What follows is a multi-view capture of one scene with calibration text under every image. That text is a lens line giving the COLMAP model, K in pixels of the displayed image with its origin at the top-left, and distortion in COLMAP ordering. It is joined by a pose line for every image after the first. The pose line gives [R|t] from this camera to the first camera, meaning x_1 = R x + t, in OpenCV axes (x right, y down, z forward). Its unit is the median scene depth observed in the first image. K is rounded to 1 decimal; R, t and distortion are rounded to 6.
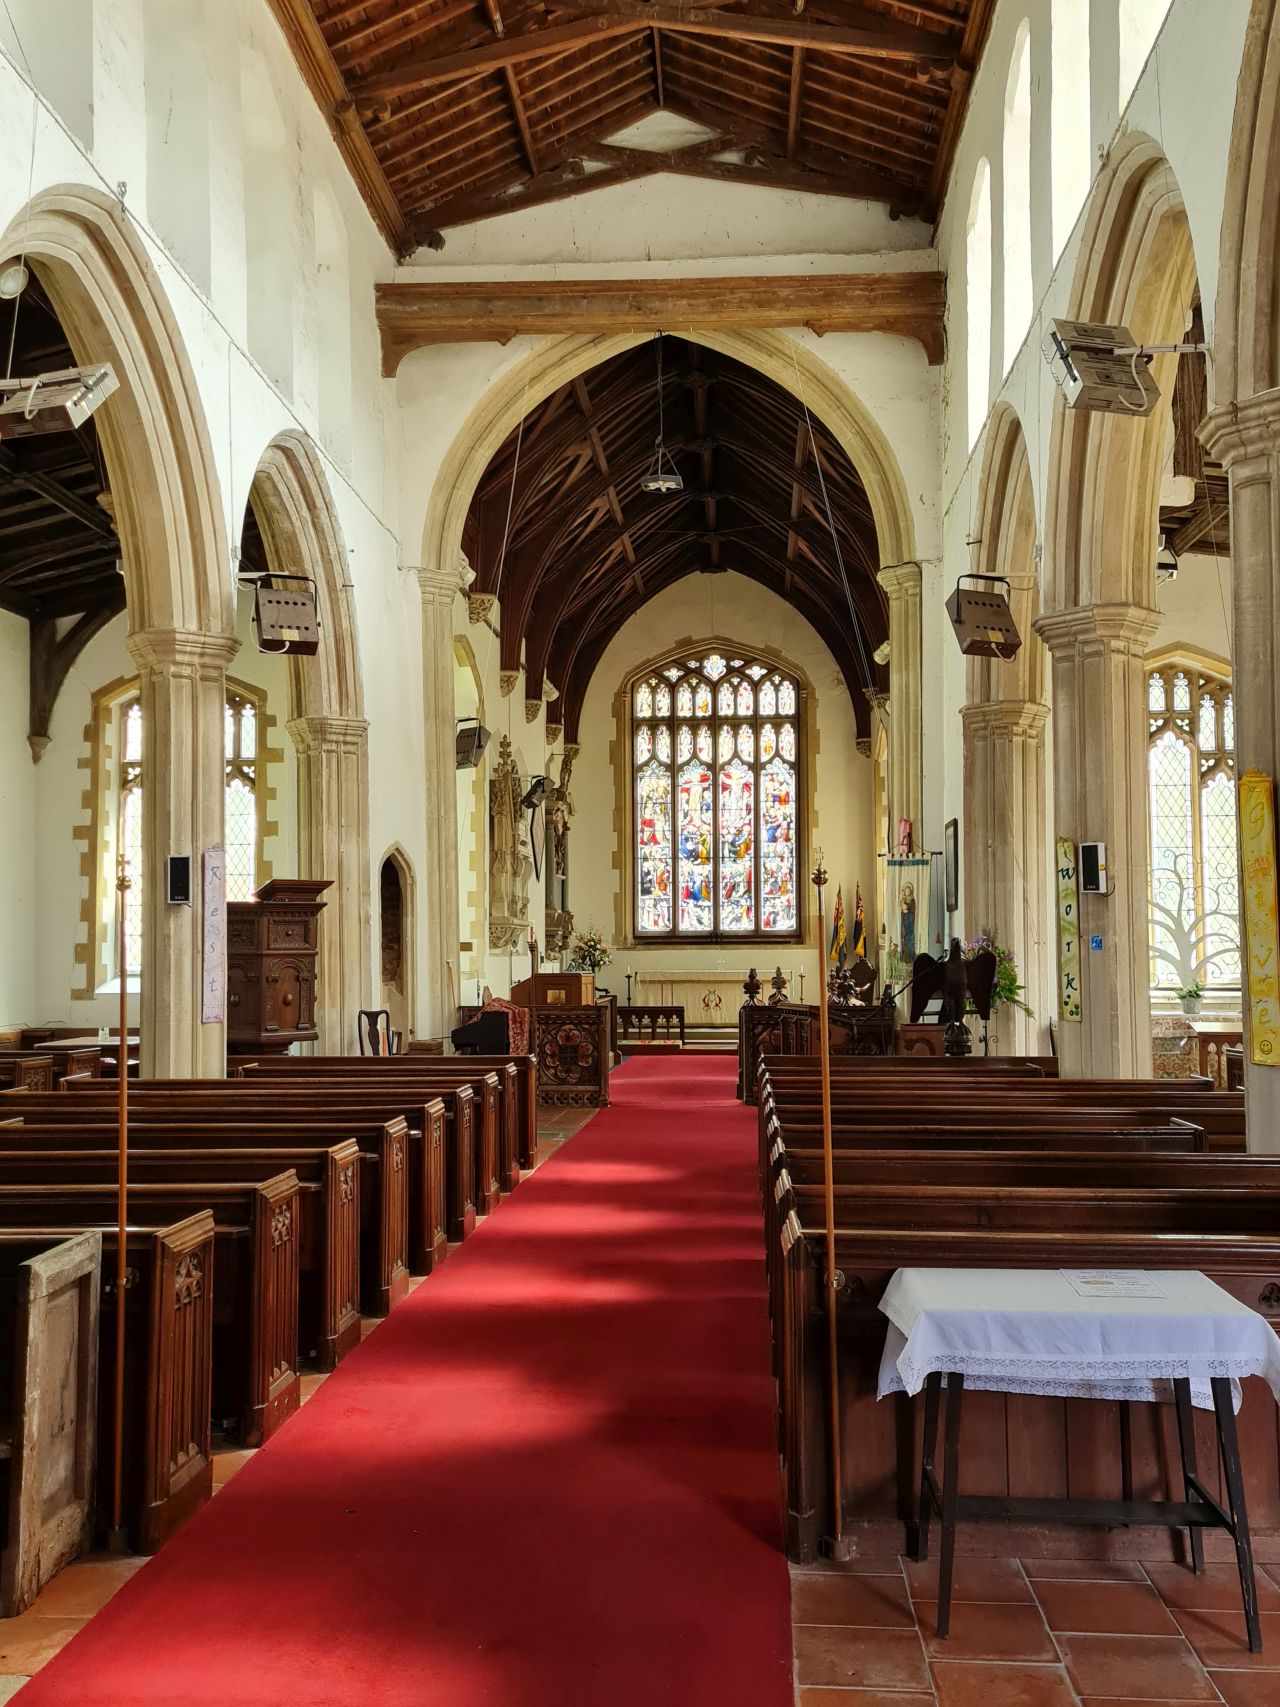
lens RADIAL K [[1642.5, 0, 640.0], [0, 1642.5, 853.5], [0, 0, 1]] dist [0.038803, -0.000025]
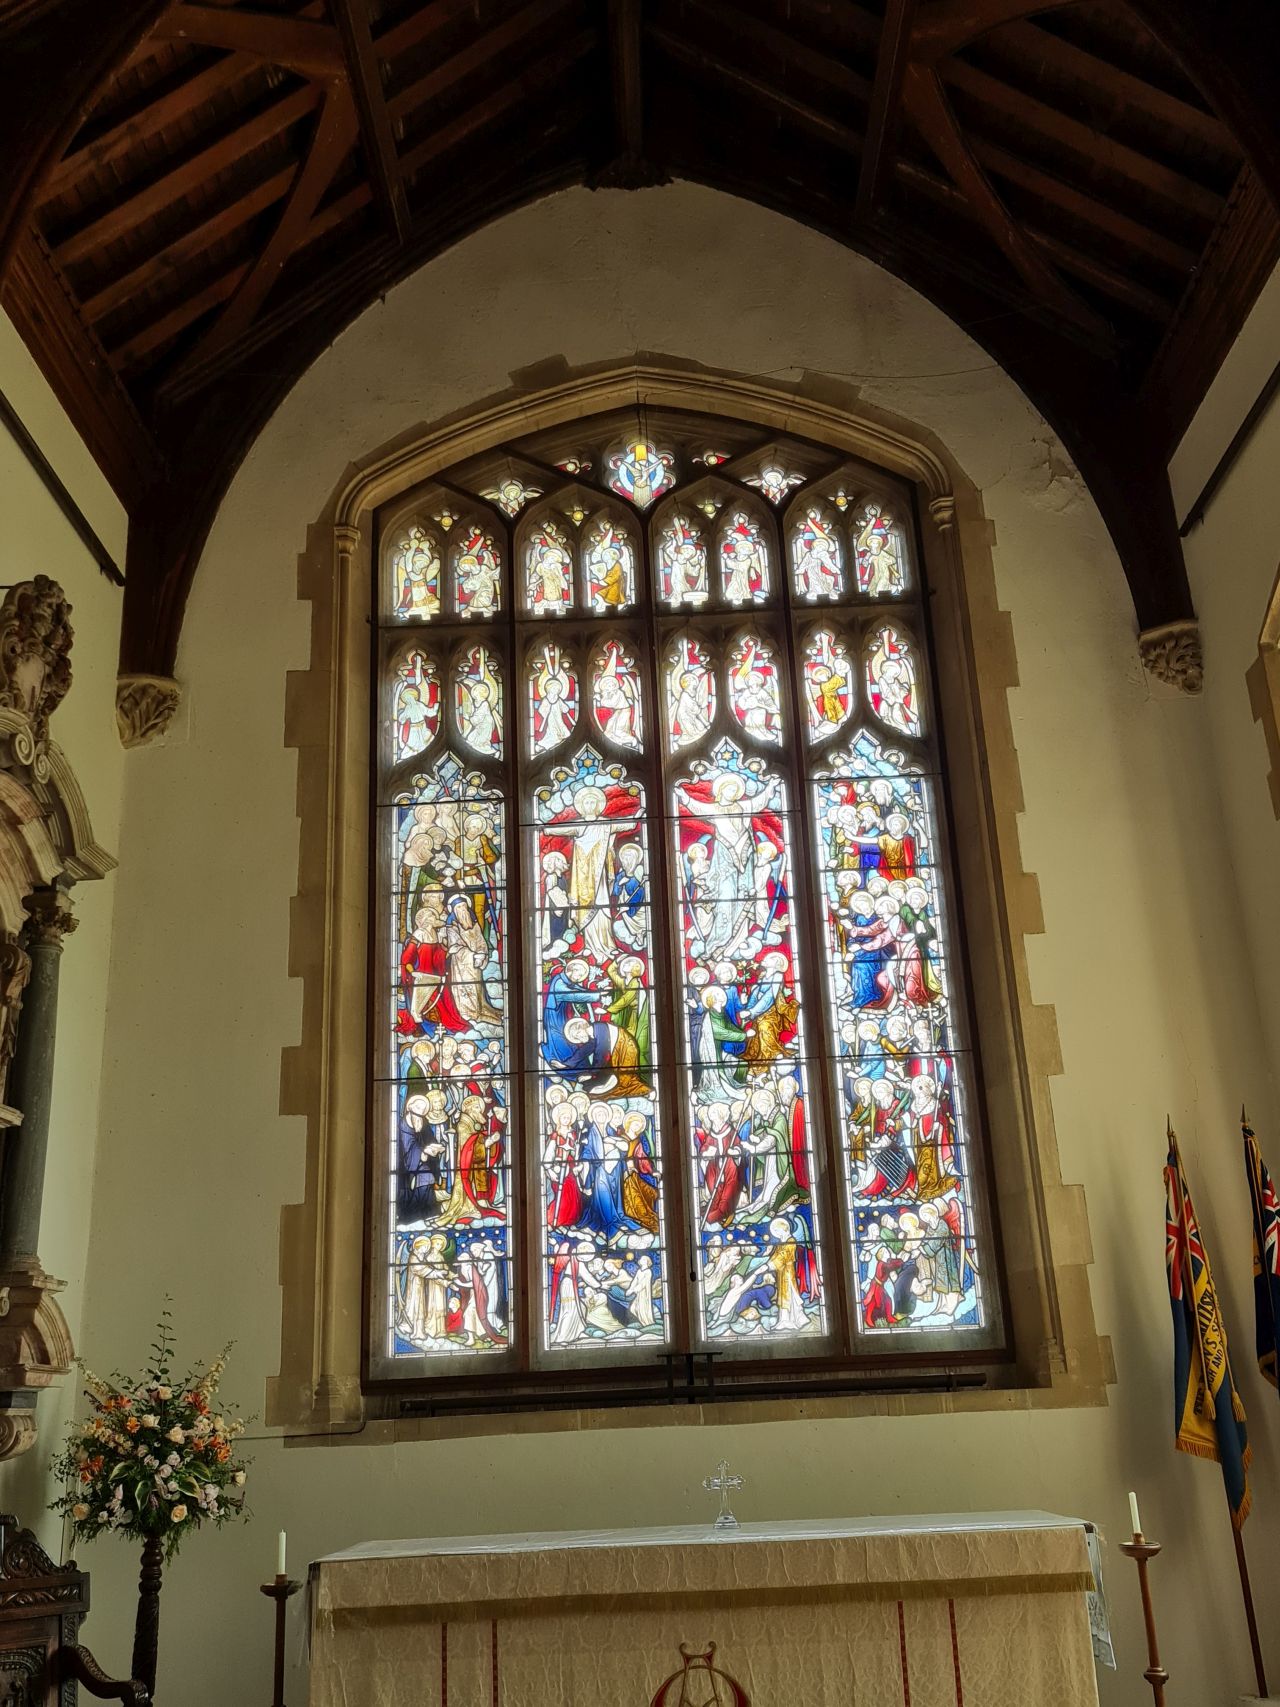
lens RADIAL K [[1642.5, 0, 640.0], [0, 1642.5, 853.5], [0, 0, 1]] dist [0.038803, -0.000025]
pose [[0.998078, -0.021338, 0.058180, 0.025591], [0.035885, 0.964431, -0.261889, 0.039556], [-0.050522, 0.263473, 0.963343, 0.722773]]
